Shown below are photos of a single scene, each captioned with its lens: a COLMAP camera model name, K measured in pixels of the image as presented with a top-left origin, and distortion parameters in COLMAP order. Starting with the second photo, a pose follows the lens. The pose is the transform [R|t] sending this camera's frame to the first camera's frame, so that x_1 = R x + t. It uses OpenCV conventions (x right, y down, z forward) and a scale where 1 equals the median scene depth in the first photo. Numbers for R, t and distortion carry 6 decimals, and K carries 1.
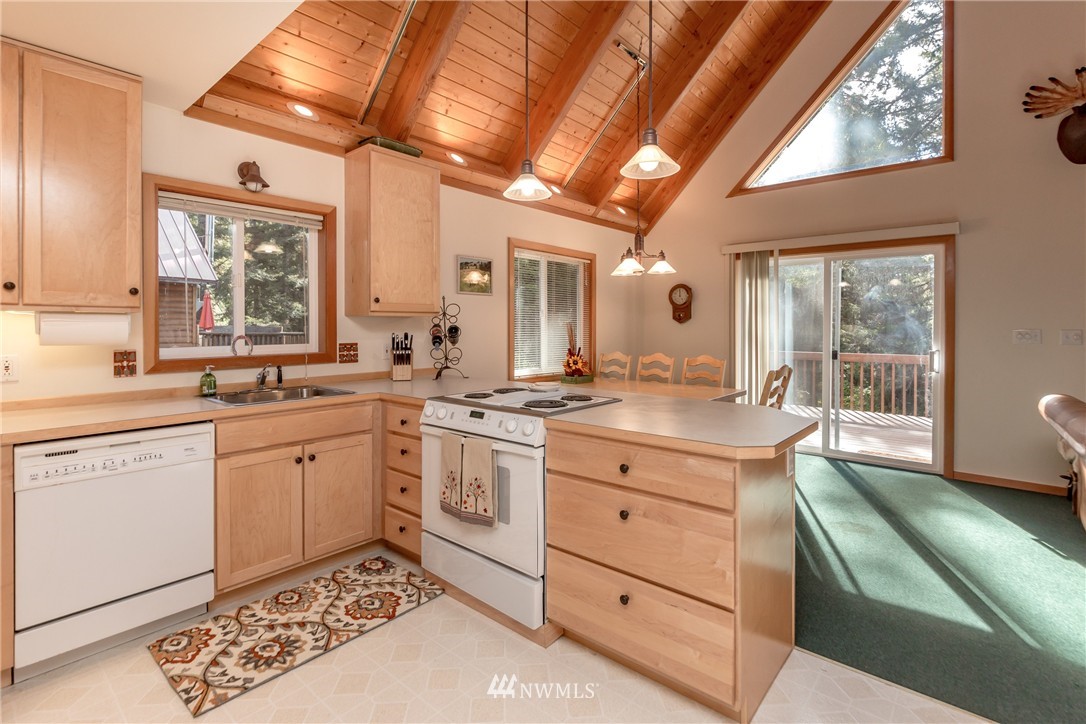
lens RADIAL K [[503.7, 0, 541.0], [0, 503.7, 328.2], [0, 0, 1]] dist [-0.007199, 0.001814]
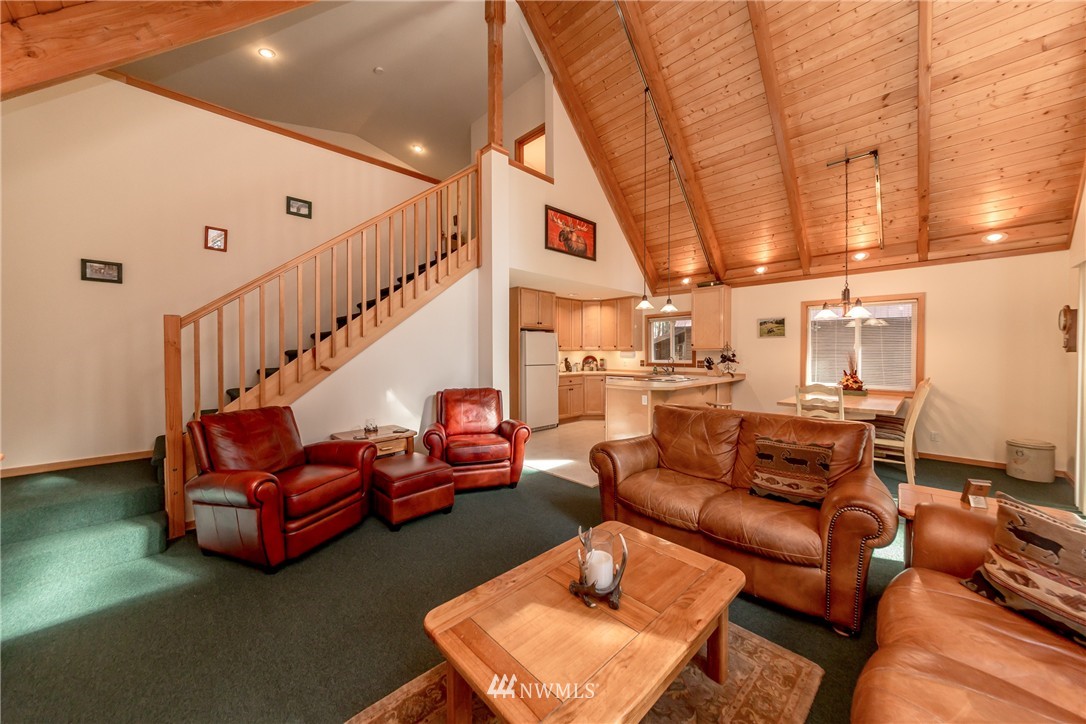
lens RADIAL K [[384.8, 0, 547.0], [0, 384.8, 357.6], [0, 0, 1]] dist [0.000821, 0.000011]
pose [[-0.060676, 0.016442, -0.998022, 1.341015], [-0.000314, 0.999864, 0.016492, -0.015500], [0.998157, 0.001314, -0.060663, 0.244141]]
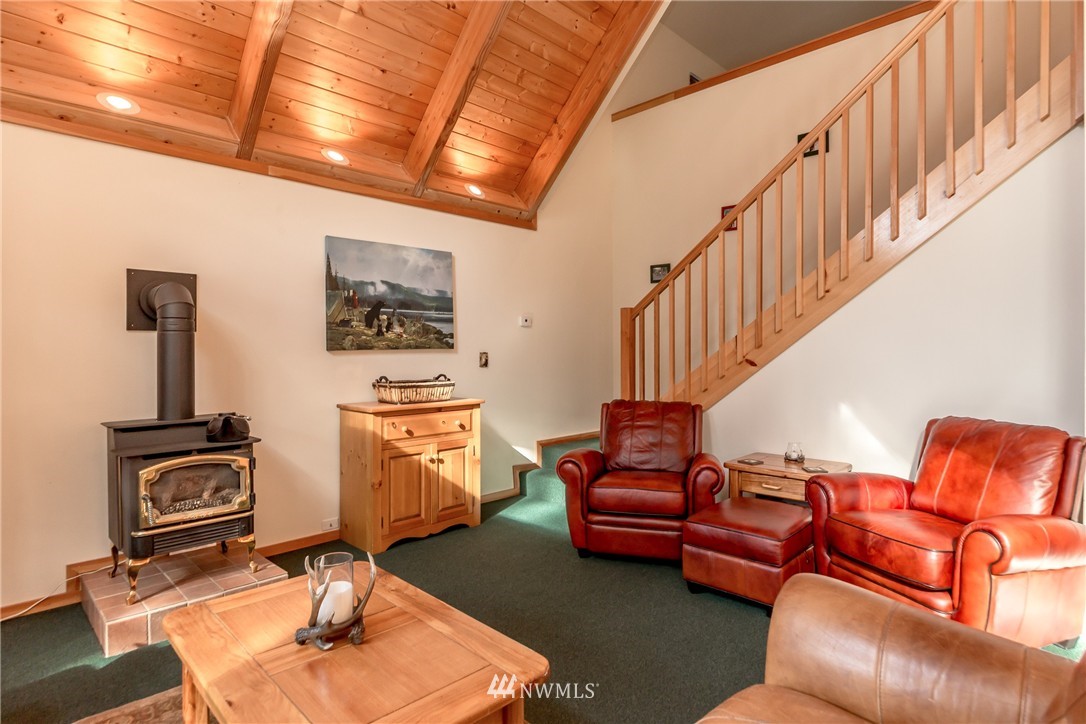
lens RADIAL K [[585.0, 0, 537.7], [0, 585.0, 351.7], [0, 0, 1]] dist [-0.000712, -0.005251]
pose [[-0.997598, -0.003833, 0.069167, 0.805735], [-0.003654, 0.999990, 0.002717, 0.003639], [-0.069176, 0.002458, -0.997601, 0.688999]]
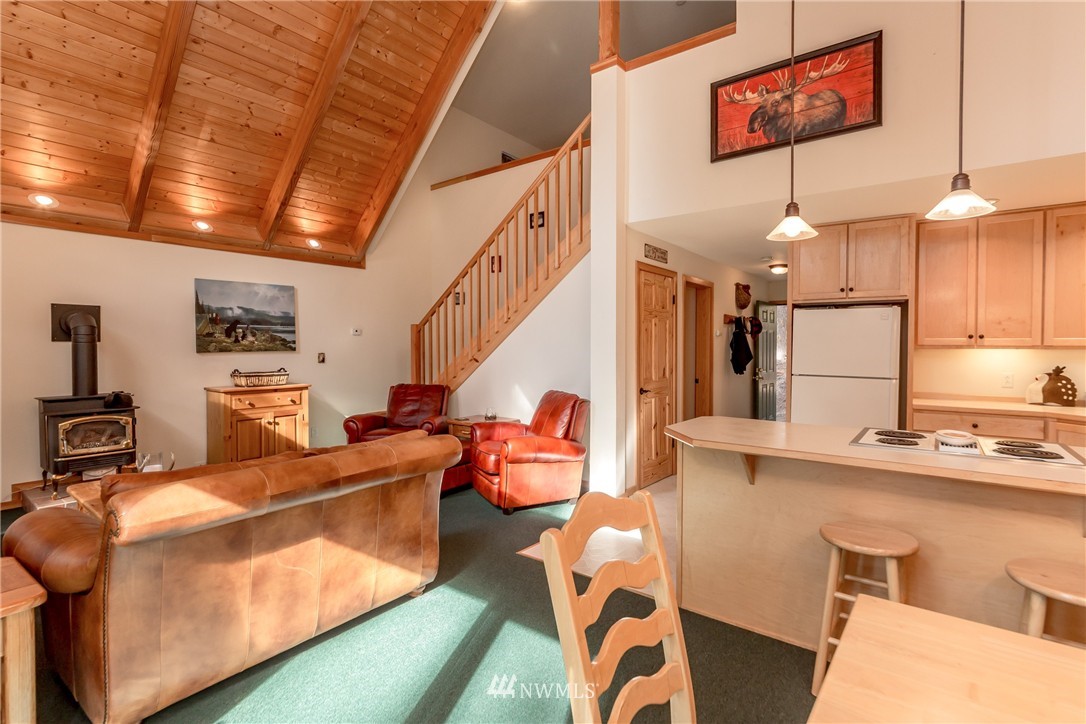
lens RADIAL K [[503.7, 0, 520.4], [0, 503.7, 356.4], [0, 0, 1]] dist [-0.007199, 0.001814]
pose [[-0.998473, -0.005650, -0.054952, 0.477389], [-0.006689, 0.999802, 0.018739, -0.013714], [0.054835, 0.019077, -0.998313, 1.060887]]
